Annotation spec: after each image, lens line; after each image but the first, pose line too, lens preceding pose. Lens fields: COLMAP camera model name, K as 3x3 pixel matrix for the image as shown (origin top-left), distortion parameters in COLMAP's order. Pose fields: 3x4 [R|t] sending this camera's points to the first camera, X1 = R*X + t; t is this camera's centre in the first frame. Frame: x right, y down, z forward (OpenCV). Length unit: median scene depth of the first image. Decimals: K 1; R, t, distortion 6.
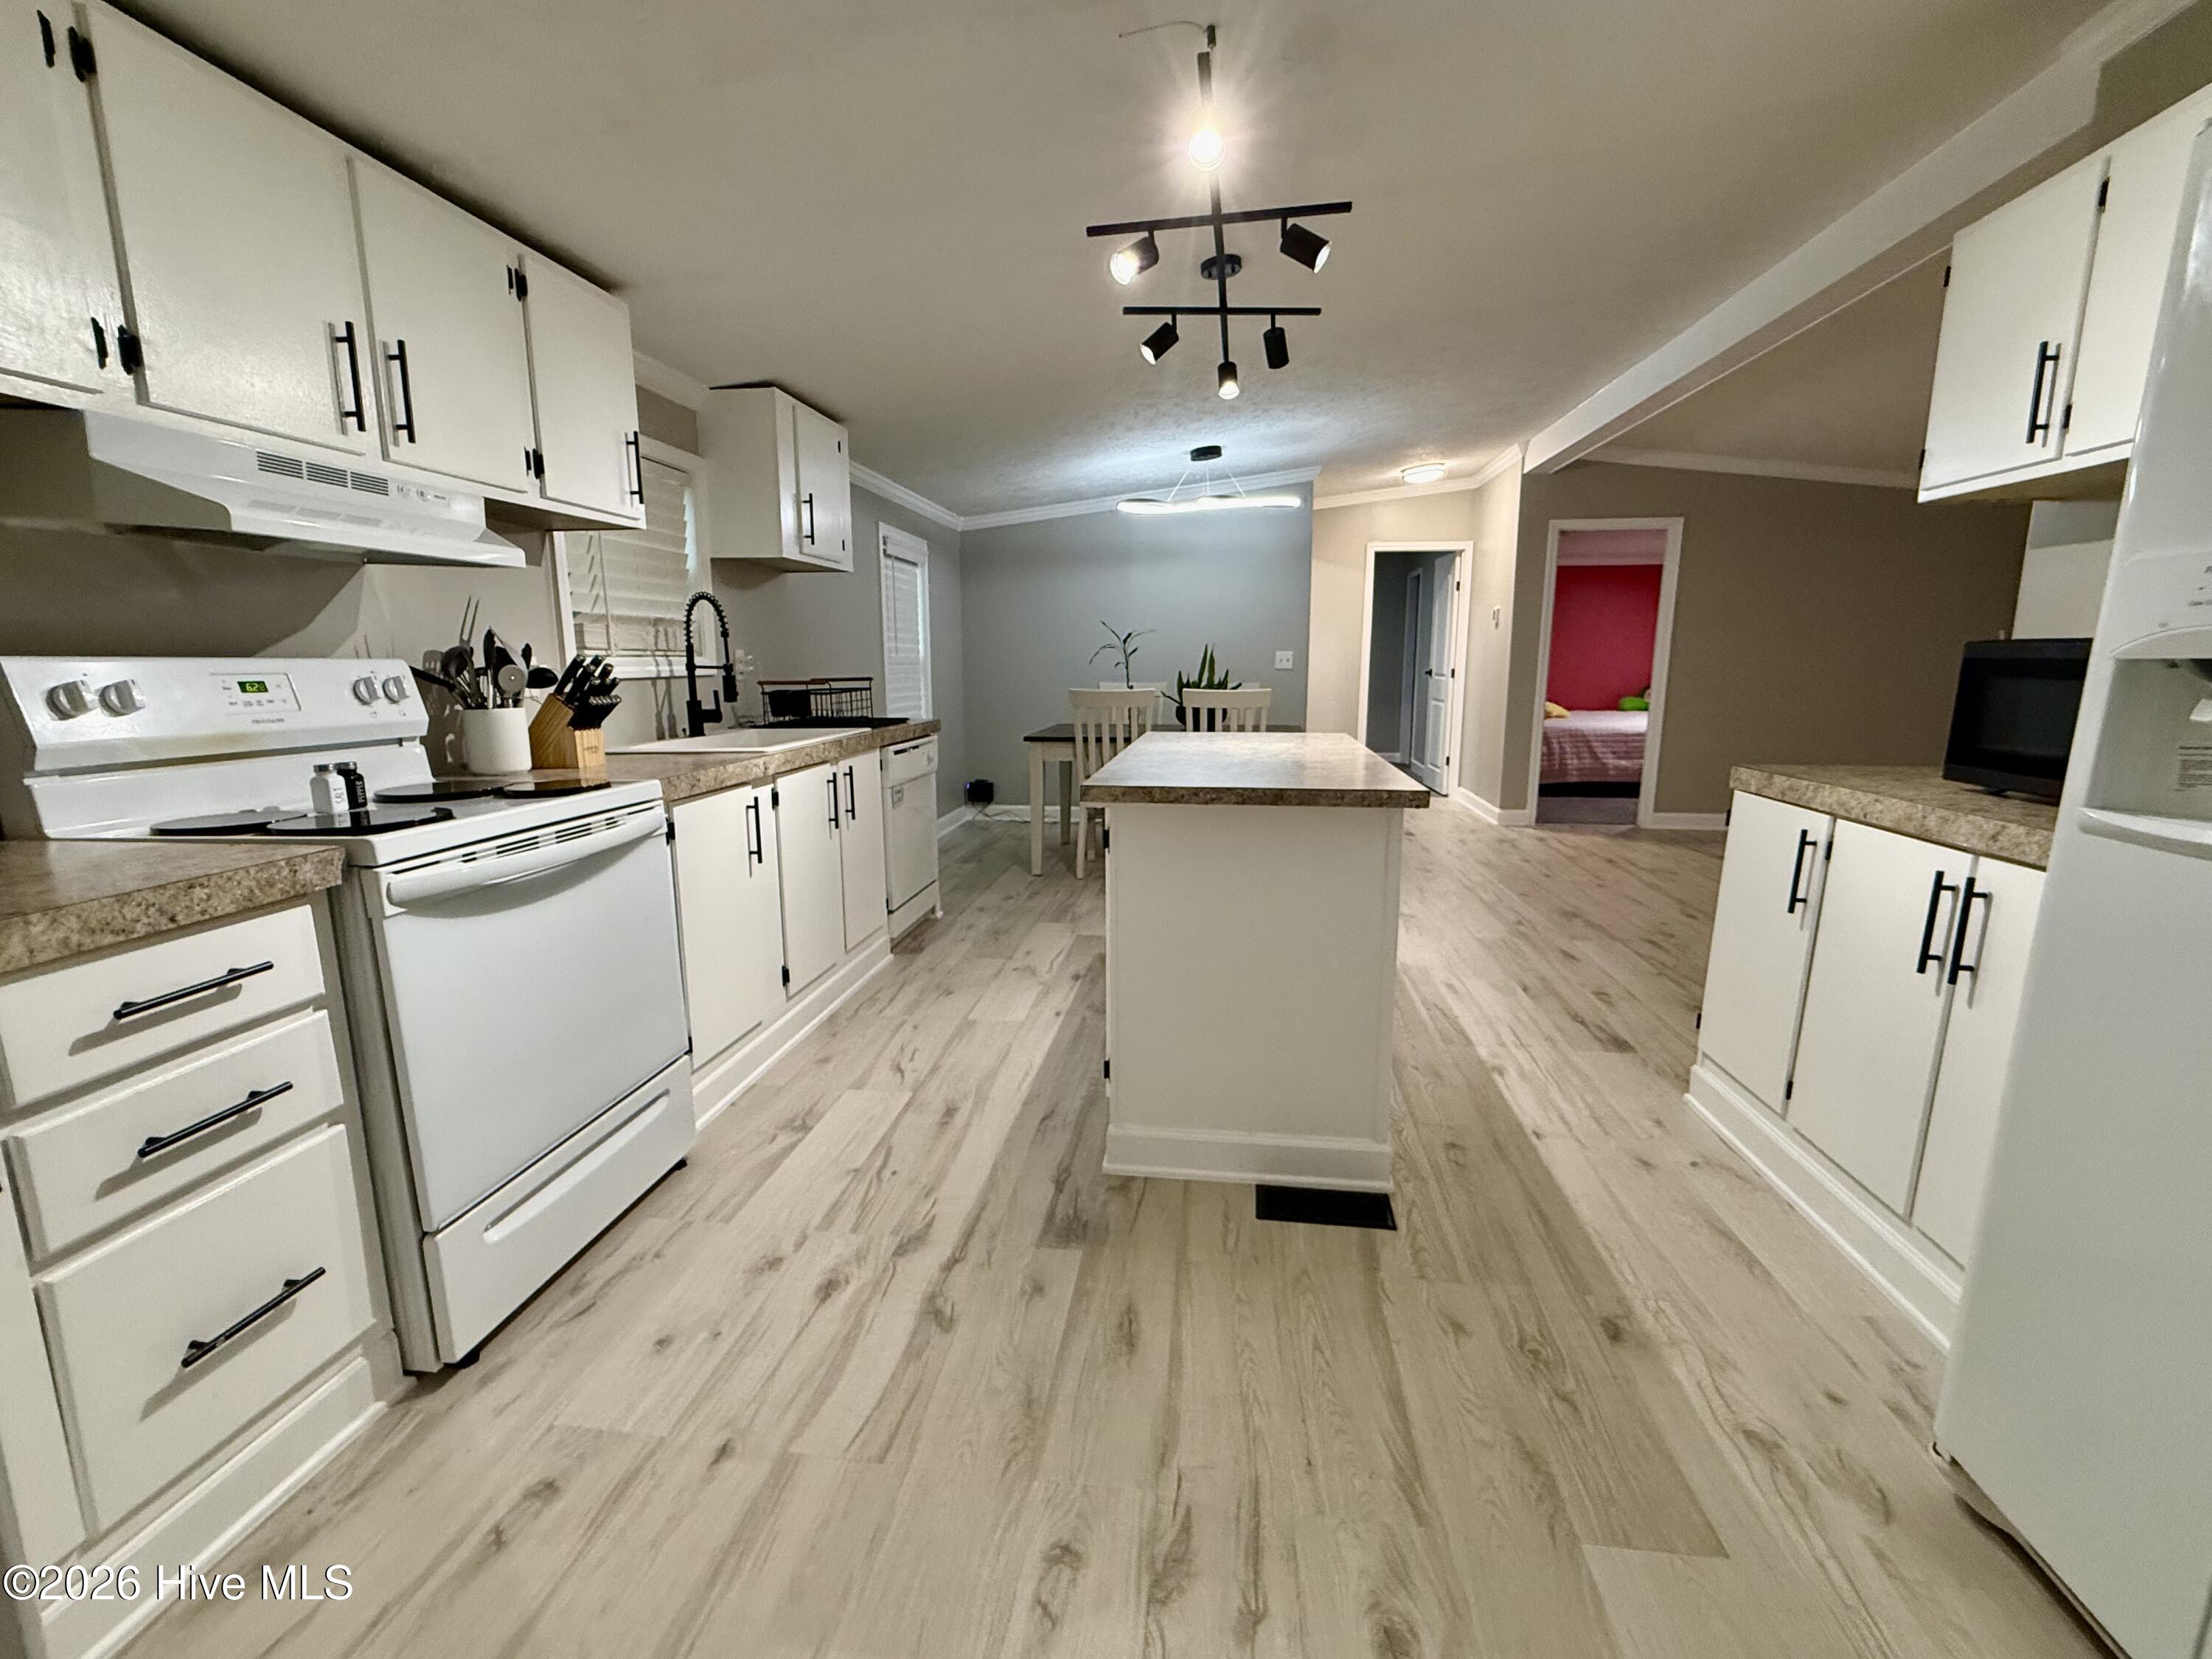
lens RADIAL K [[954.9, 0, 1101.6], [0, 954.9, 822.8], [0, 0, 1]] dist [-0.000797, -0.000187]
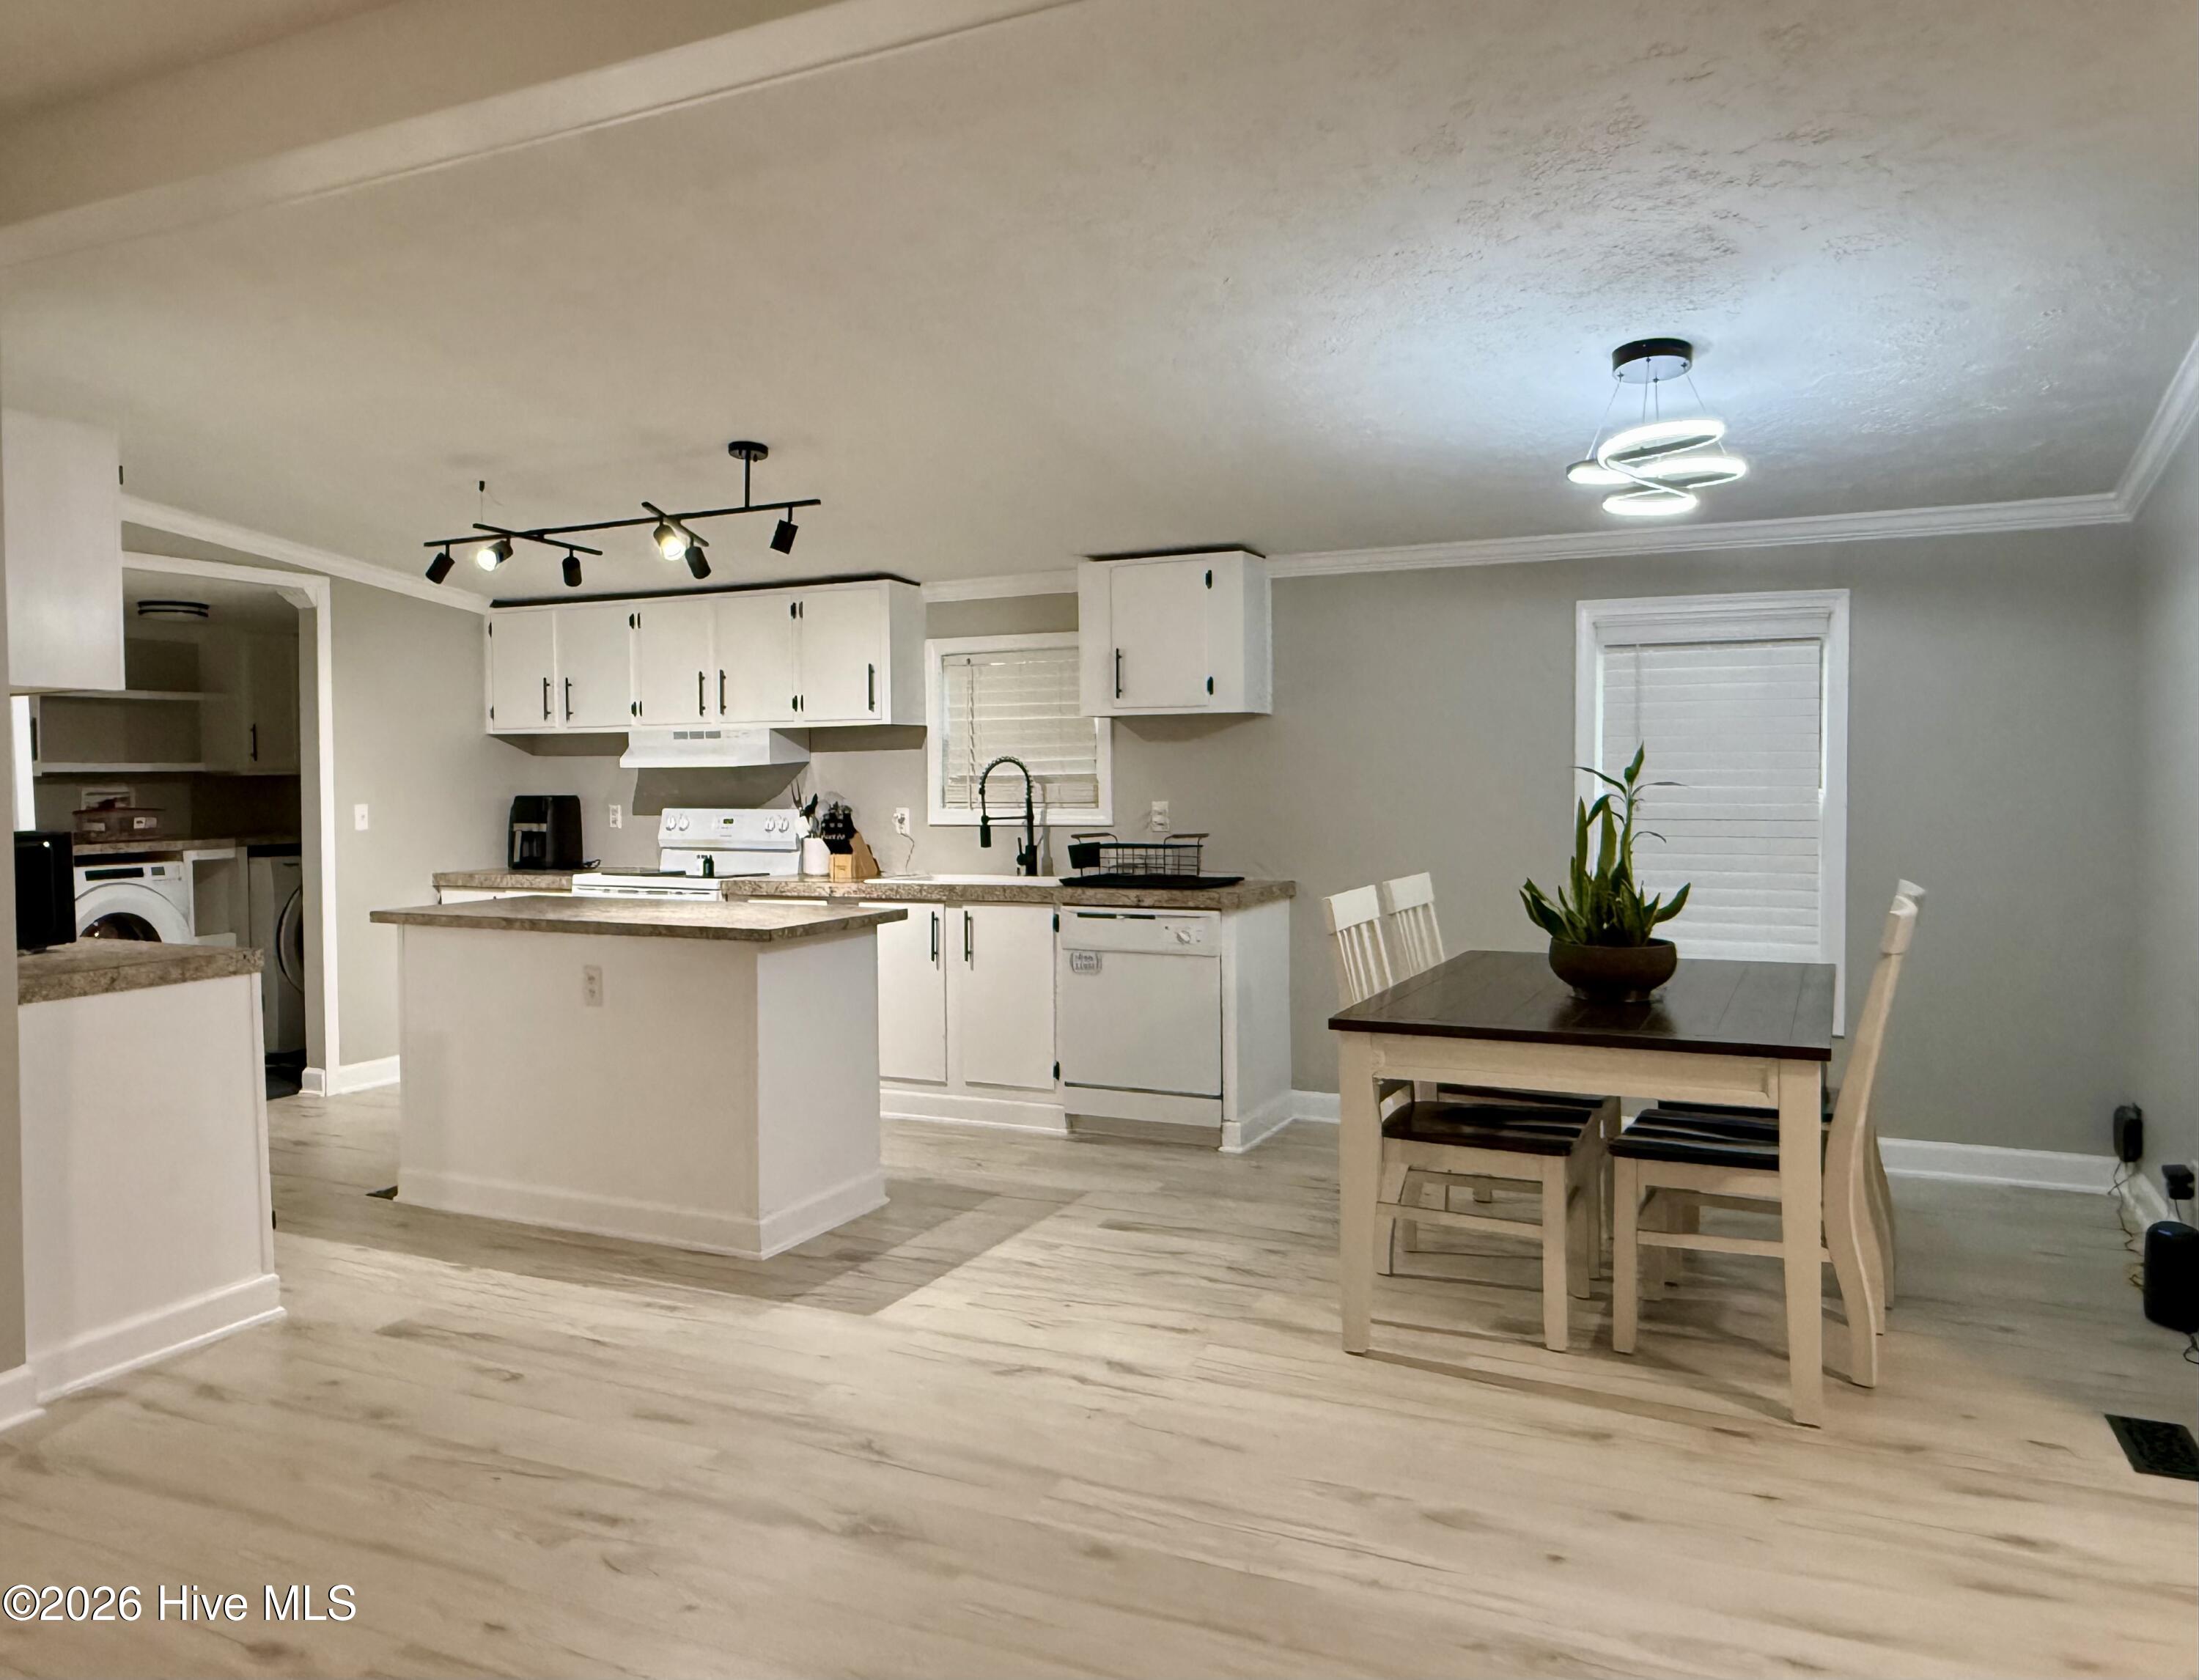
lens RADIAL K [[1658.3, 0, 1091.2], [0, 1658.3, 840.4], [0, 0, 1]] dist [-0.004266, 0.000923]
pose [[-0.320182, 0.039188, -0.946545, 1.279256], [-0.154264, 0.983652, 0.092907, -0.291457], [0.934712, 0.175765, -0.308902, 1.475744]]
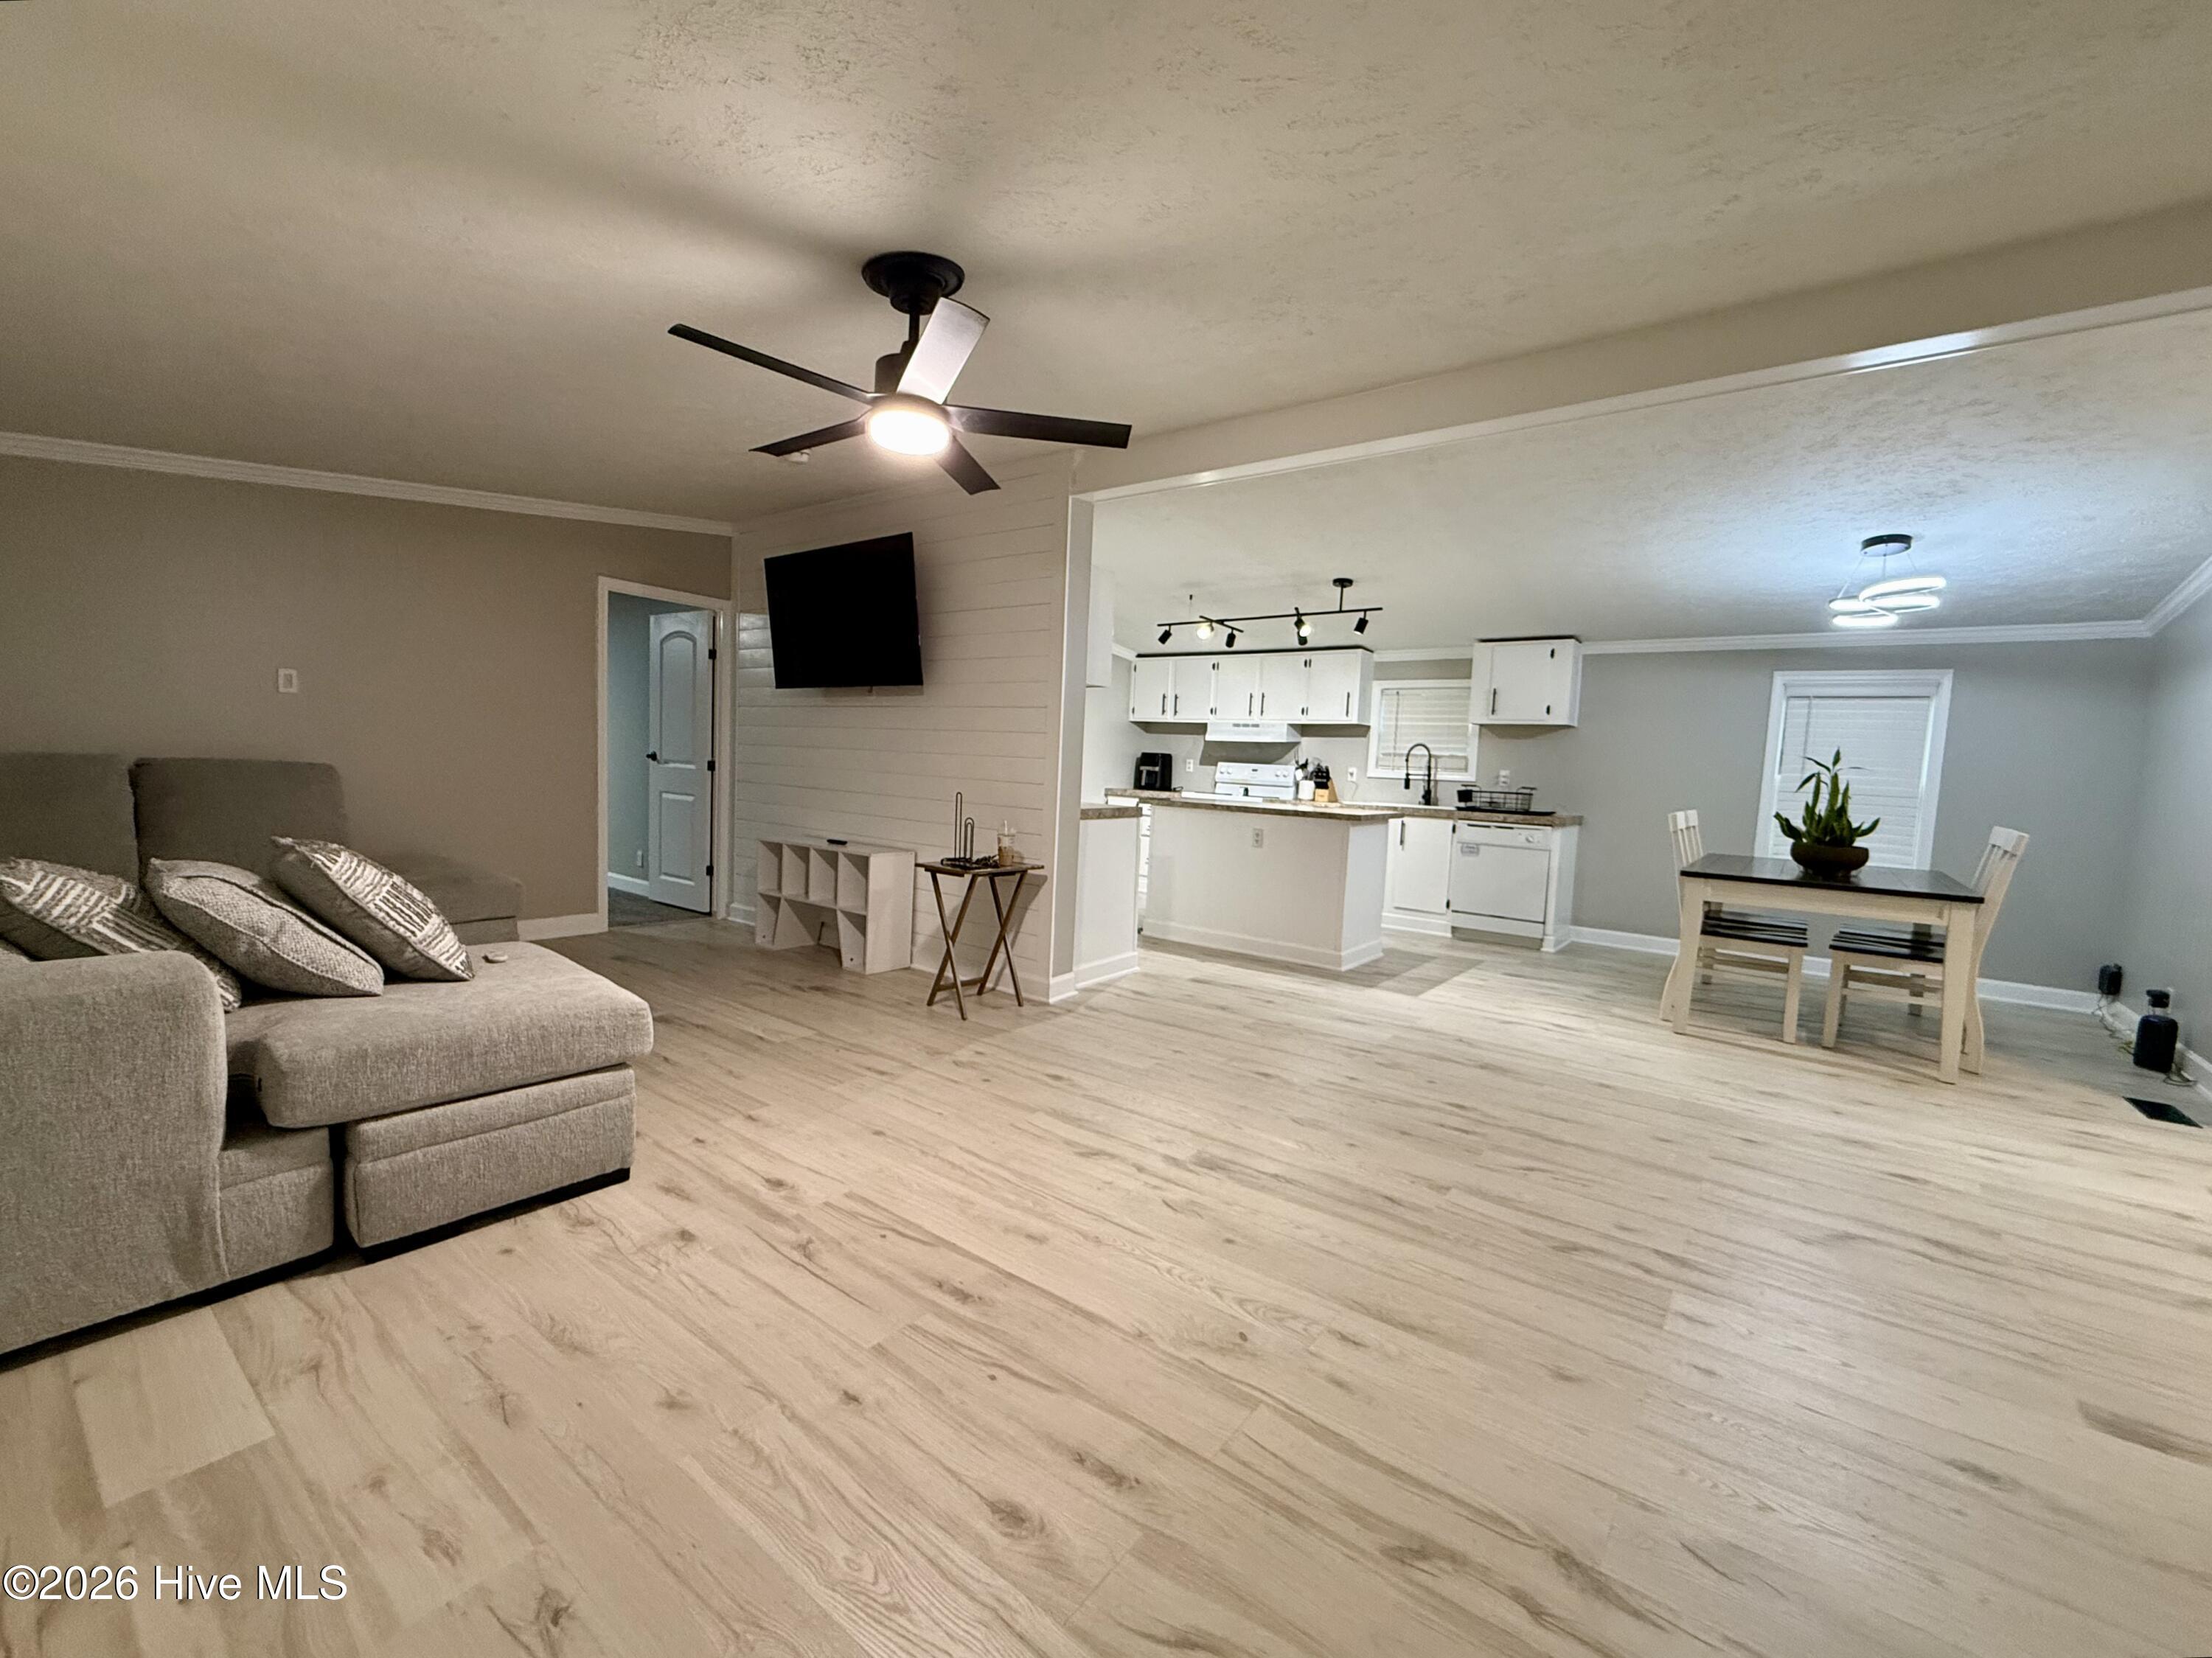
lens RADIAL K [[950.6, 0, 1109.0], [0, 950.6, 843.9], [0, 0, 1]] dist [-0.004311, -0.000617]
pose [[-0.509736, 0.051223, -0.858805, 1.651038], [-0.192243, 0.966204, 0.171733, -0.212453], [0.838577, 0.252638, -0.482662, 1.286246]]
